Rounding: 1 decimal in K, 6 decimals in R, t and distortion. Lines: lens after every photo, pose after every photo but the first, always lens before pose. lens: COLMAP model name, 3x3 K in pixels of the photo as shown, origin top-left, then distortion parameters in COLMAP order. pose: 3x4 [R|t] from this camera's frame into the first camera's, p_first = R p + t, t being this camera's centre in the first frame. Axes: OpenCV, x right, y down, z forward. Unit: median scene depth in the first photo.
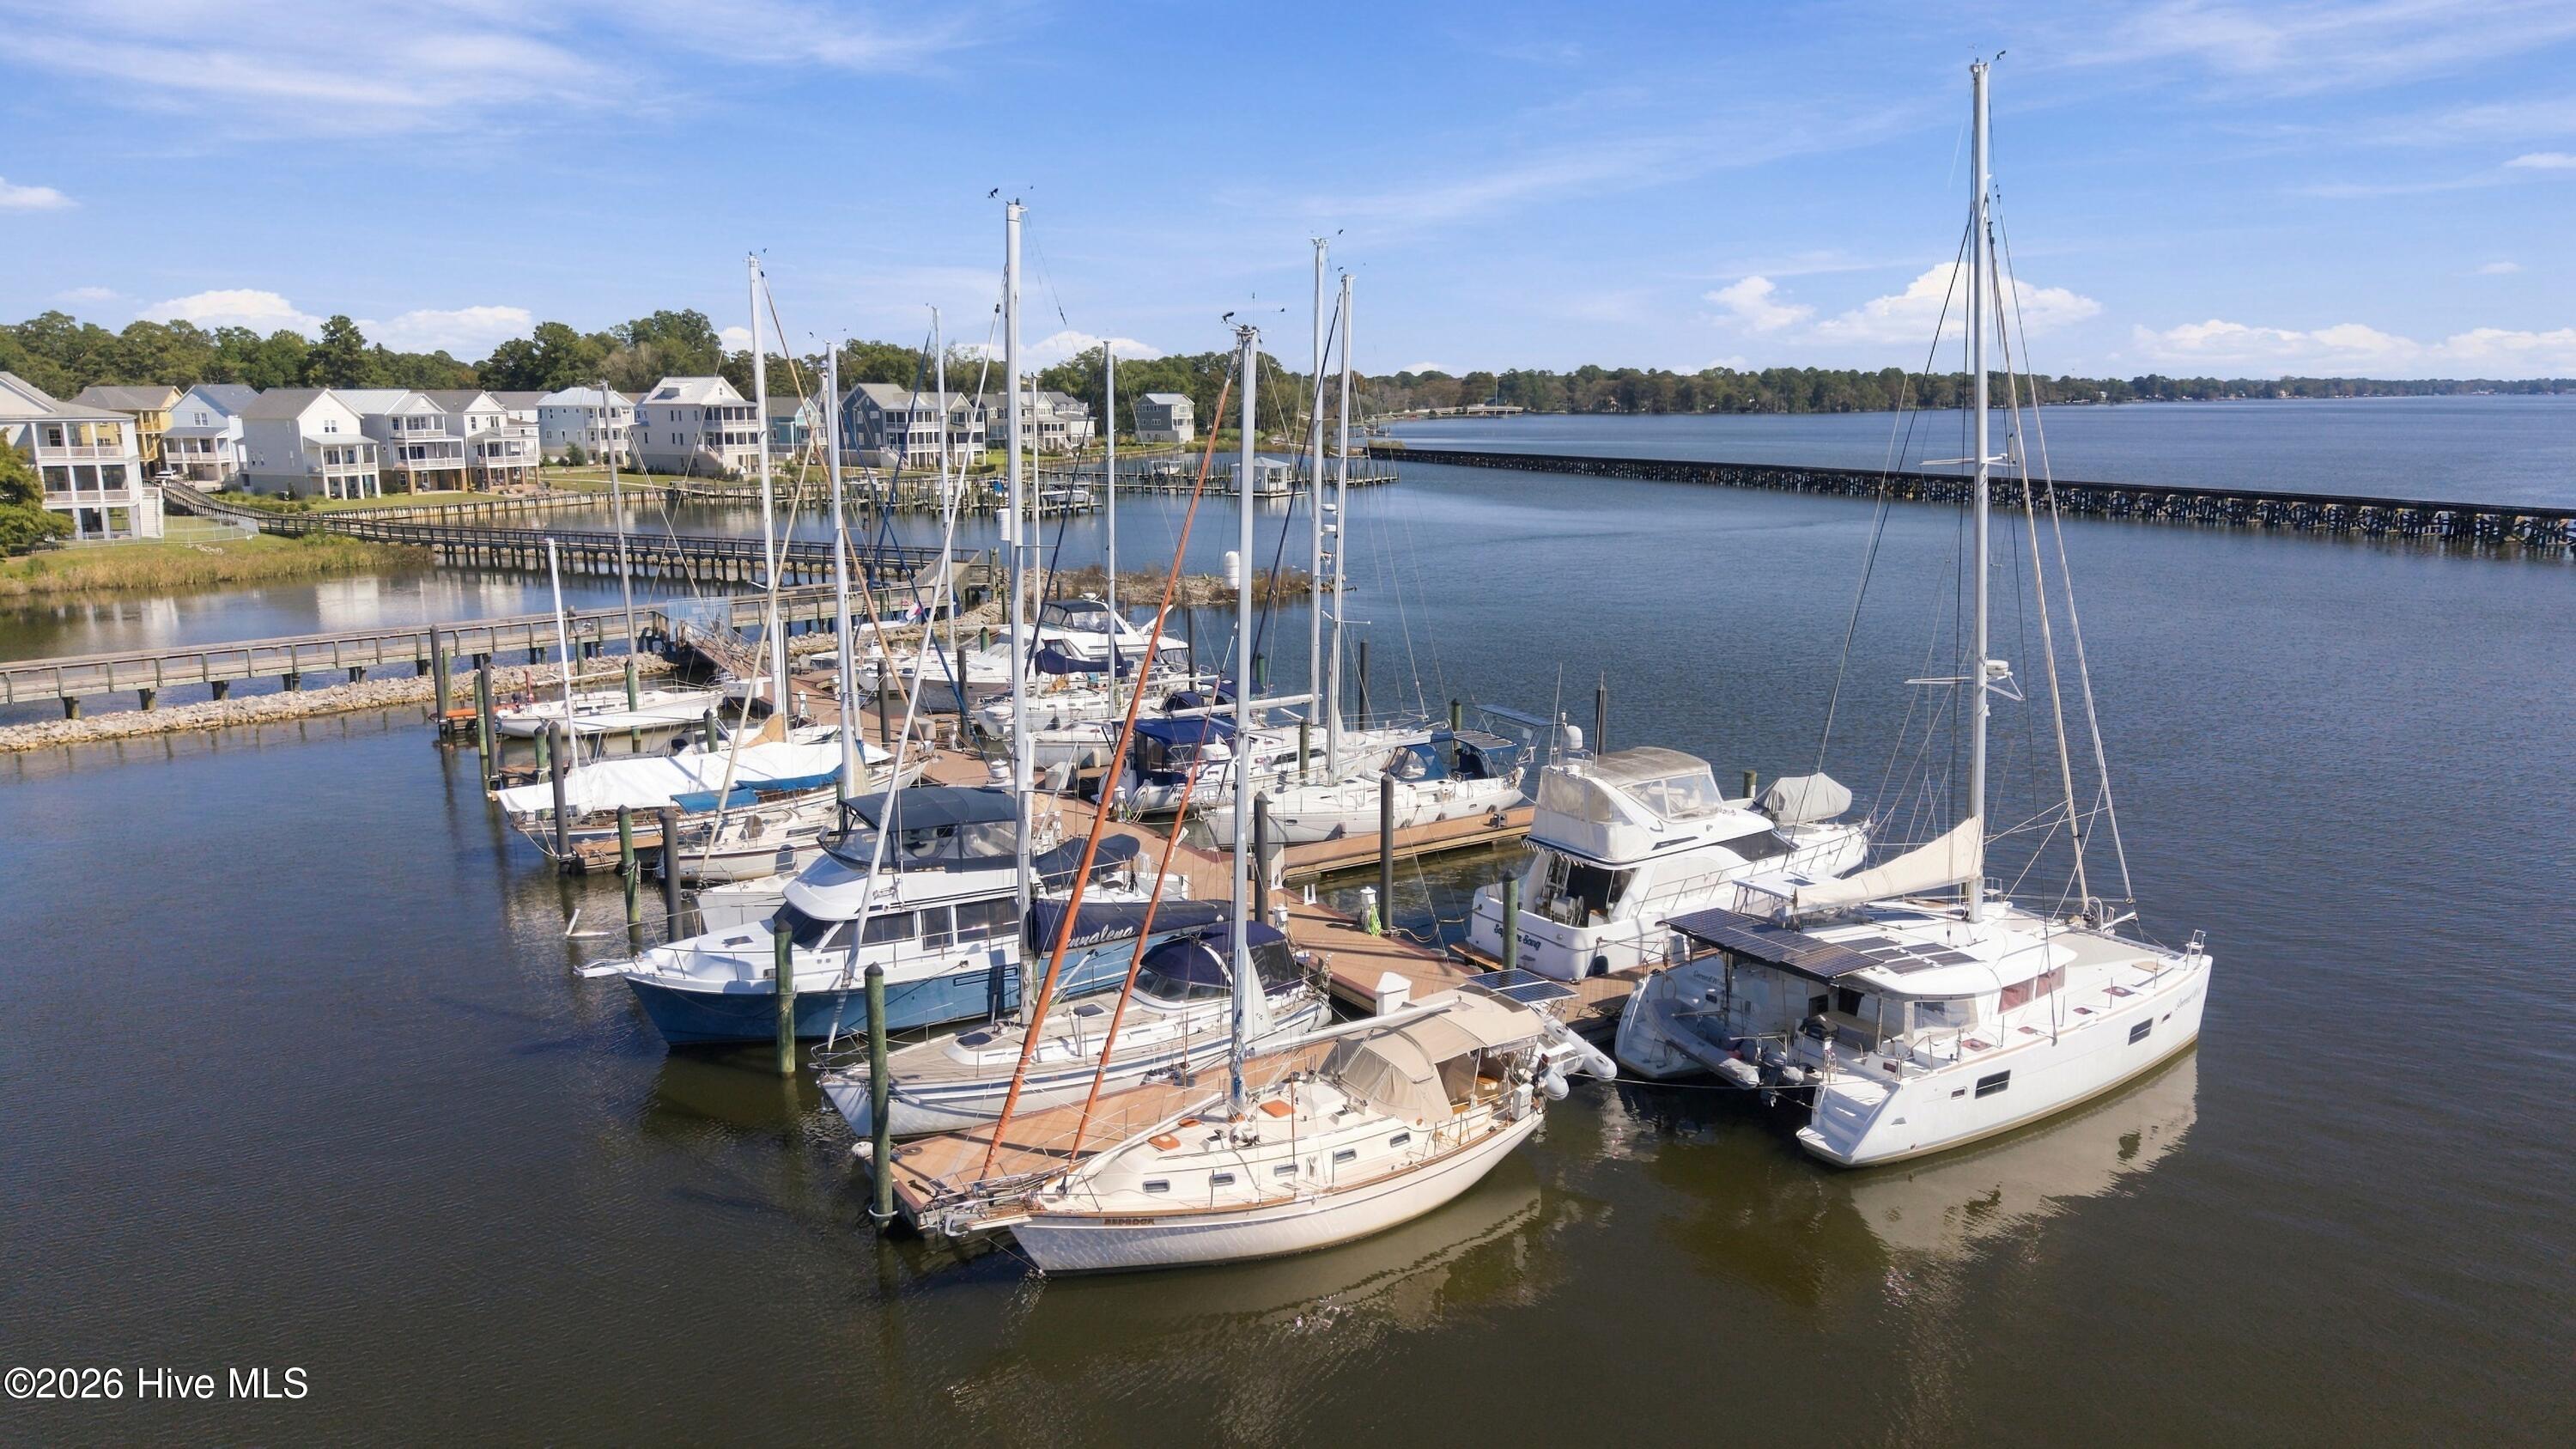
lens RADIAL K [[1696.3, 0, 1282.0], [0, 1696.3, 721.1], [0, 0, 1]] dist [0.034630, -0.036852]
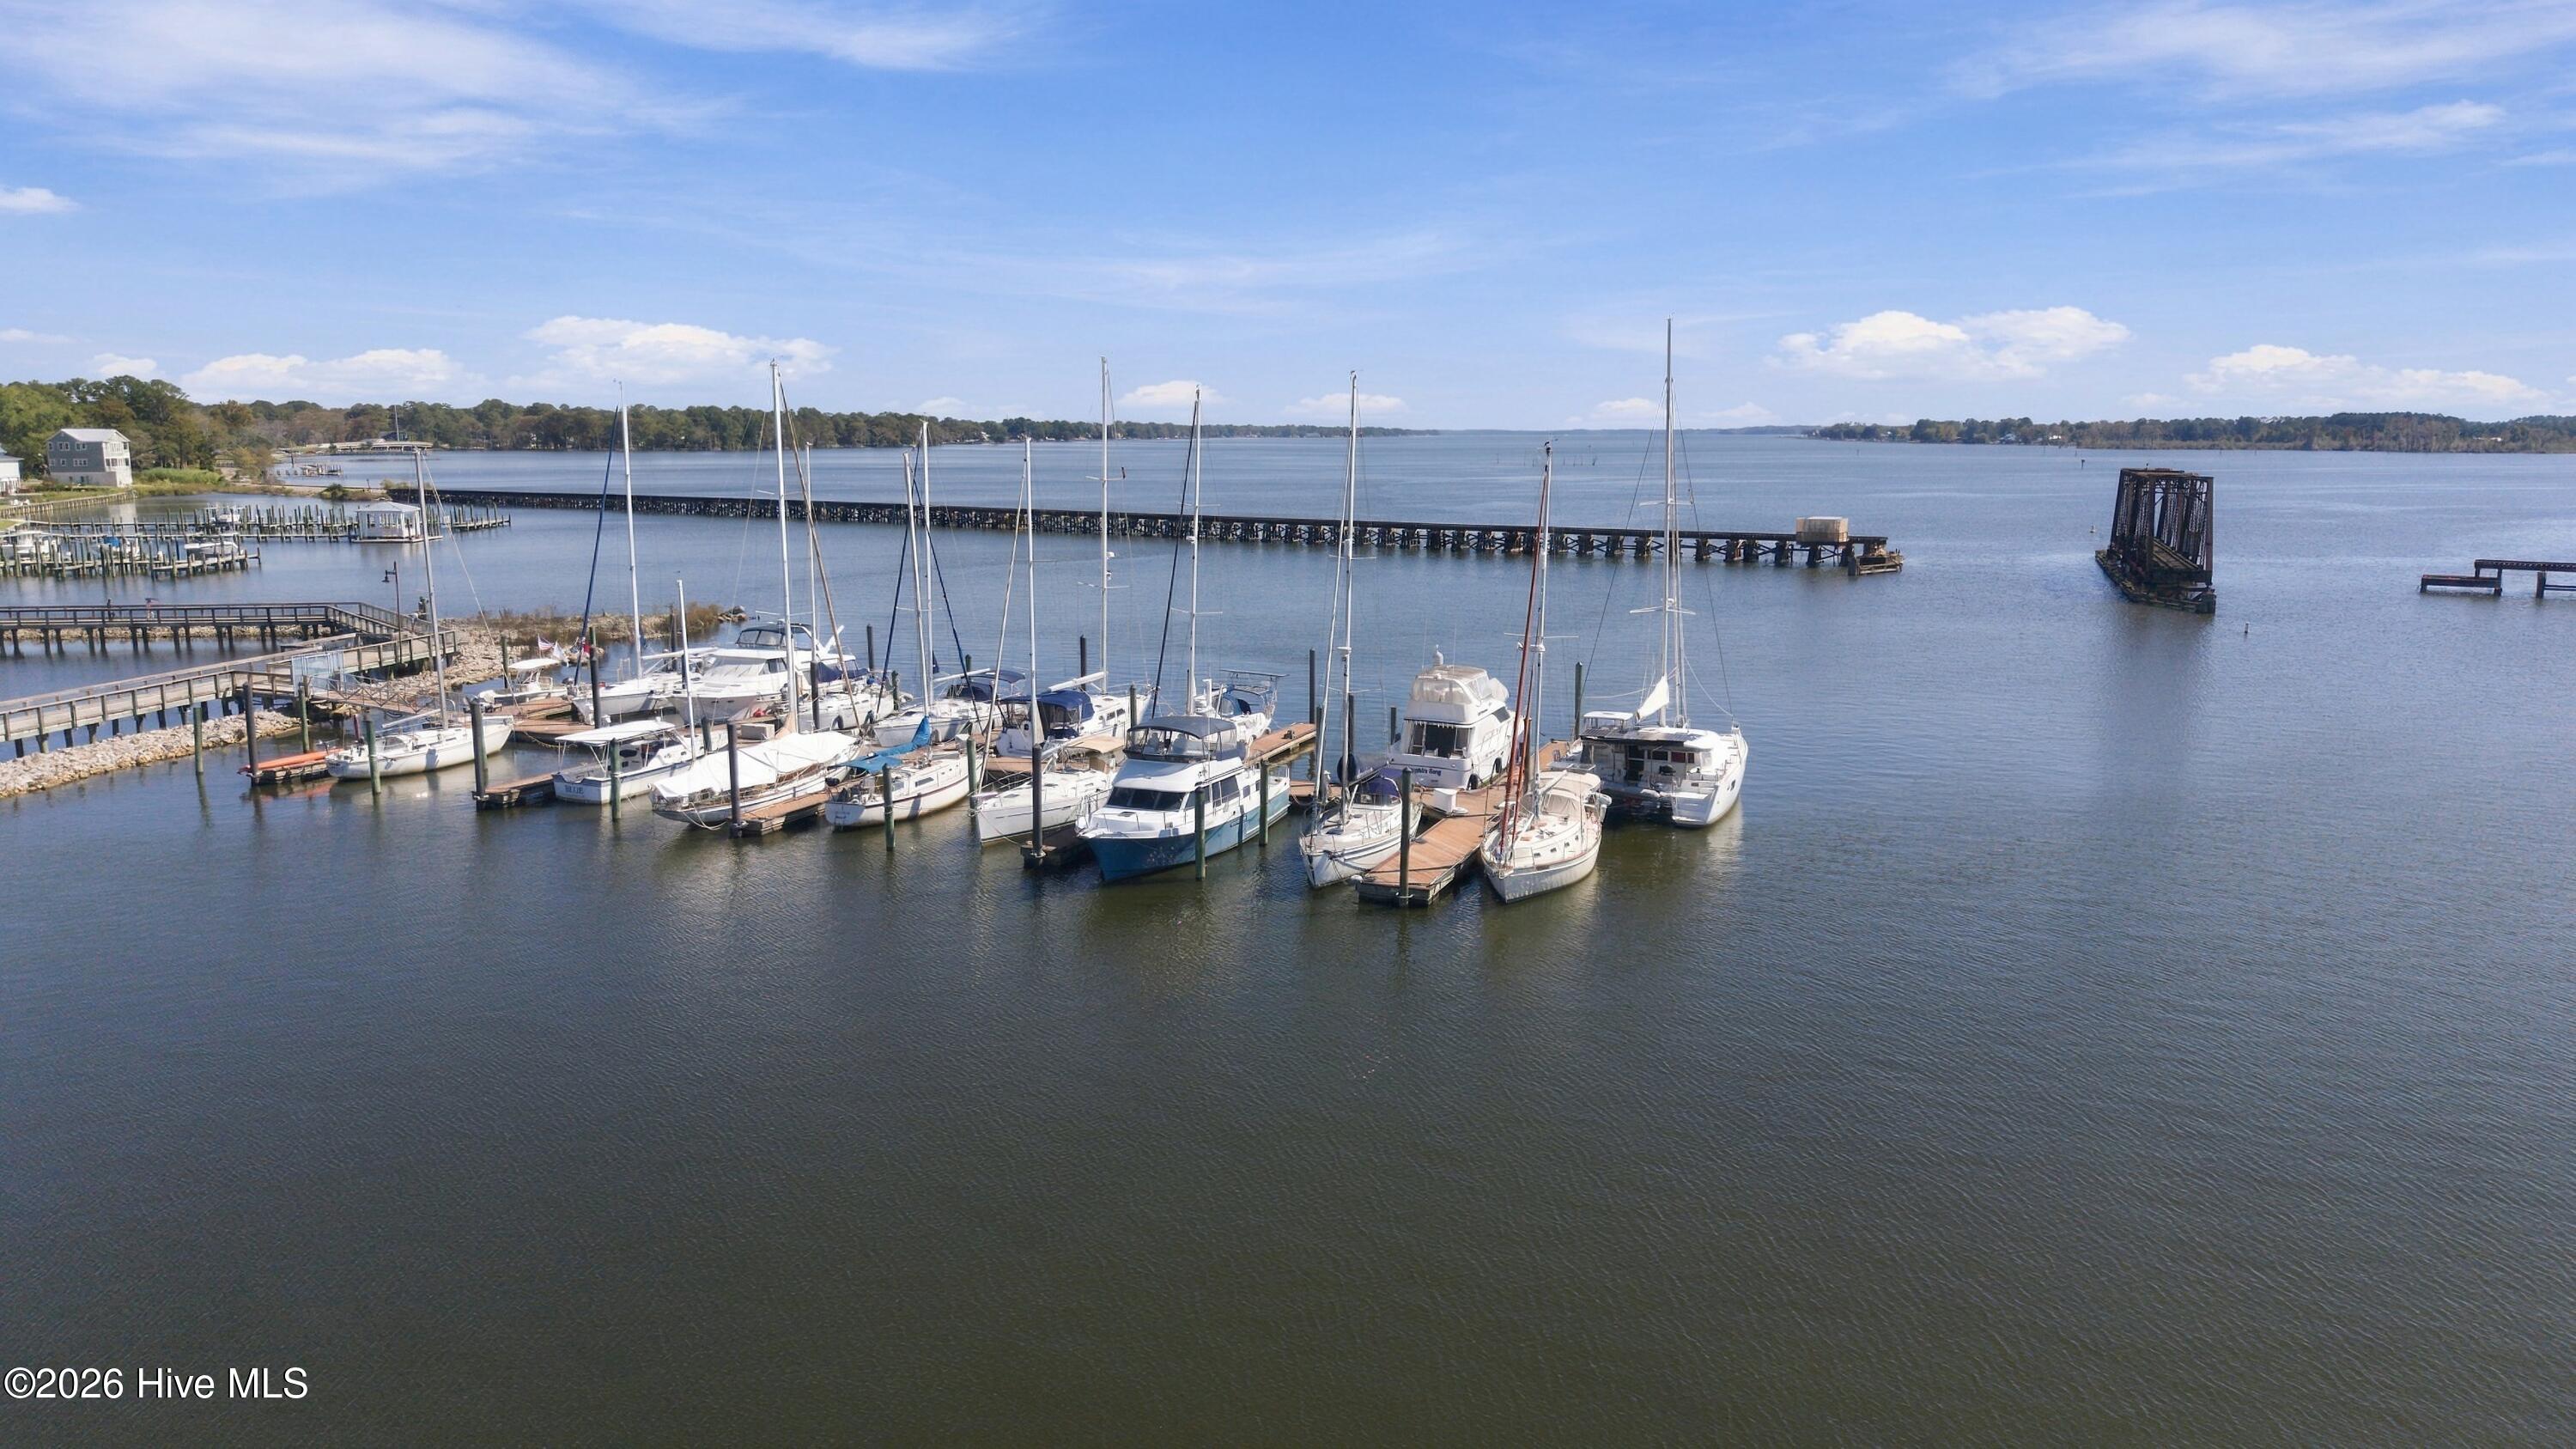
lens RADIAL K [[1696.3, 0, 1266.8], [0, 1696.3, 706.2], [0, 0, 1]] dist [0.034630, -0.036852]
pose [[0.817222, -0.085568, 0.569936, -0.543667], [0.102179, 0.994762, 0.002836, 0.018408], [-0.567193, 0.055917, 0.821684, -0.192604]]
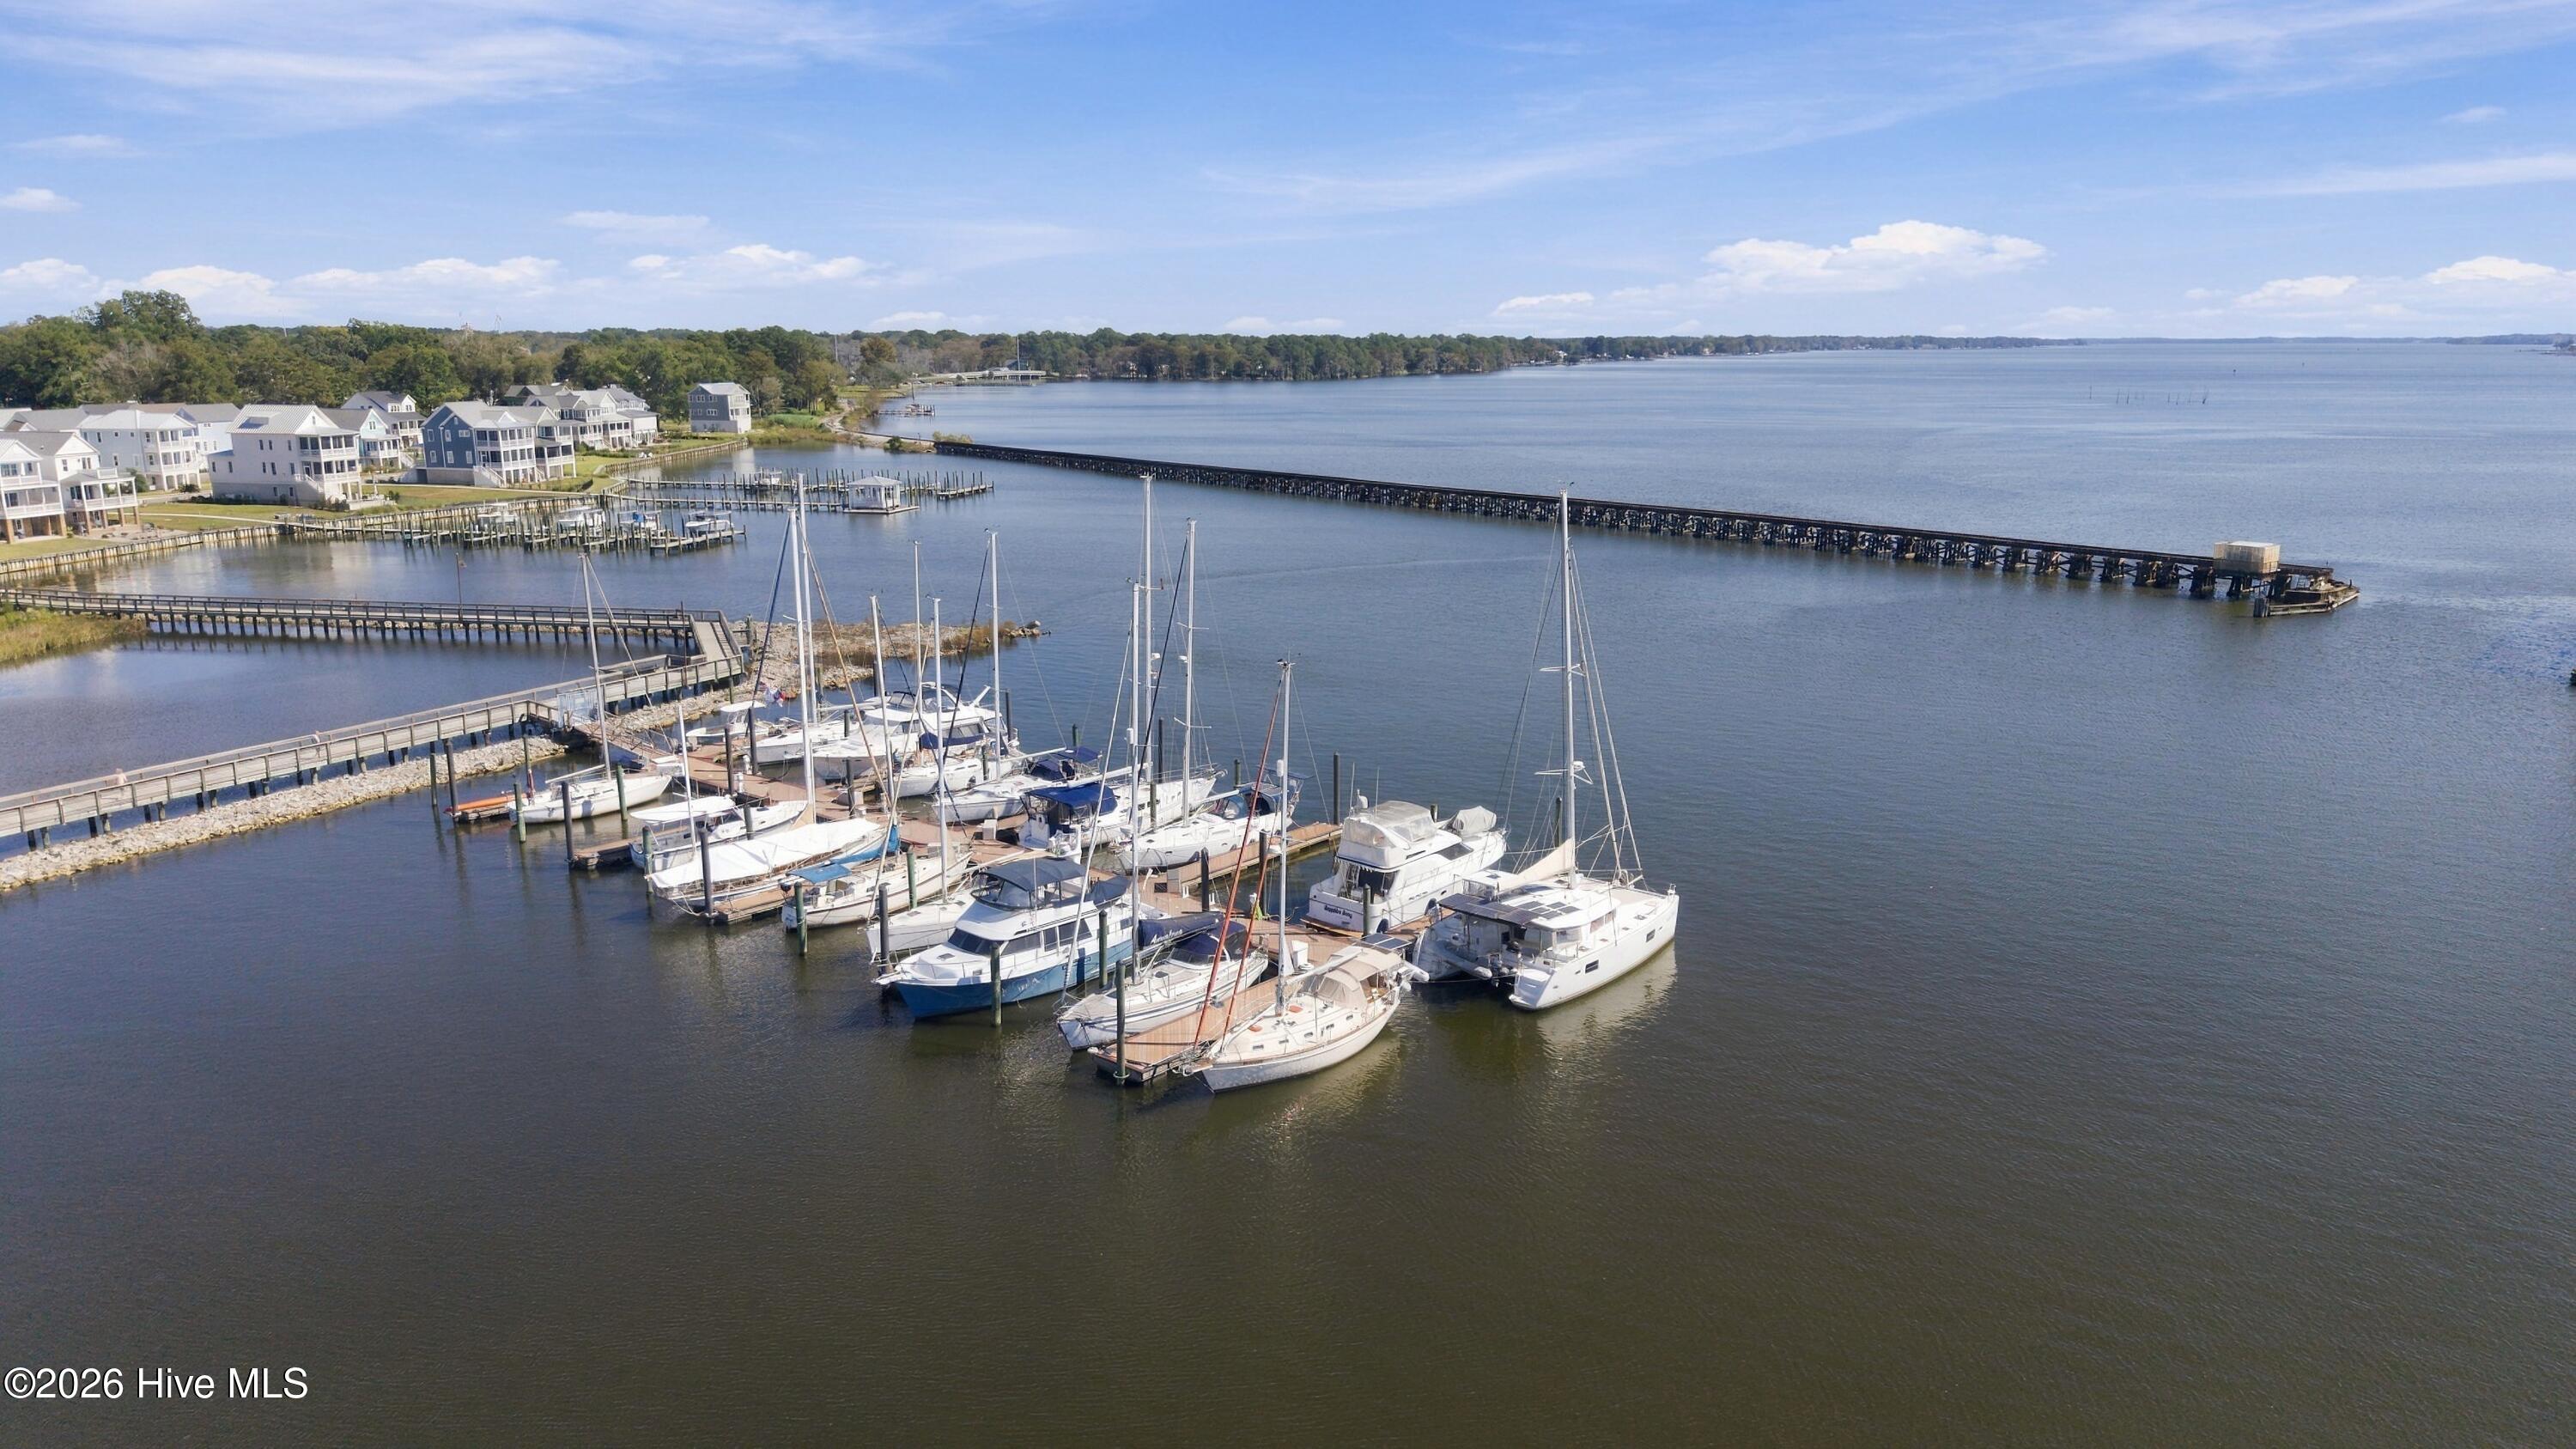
lens RADIAL K [[1696.3, 0, 1283.9], [0, 1696.3, 703.8], [0, 0, 1]] dist [0.034630, -0.036852]
pose [[0.960033, -0.053925, 0.274643, -0.222909], [0.048892, 0.998488, 0.025140, -0.080905], [-0.275584, -0.010707, 0.961217, -0.403091]]
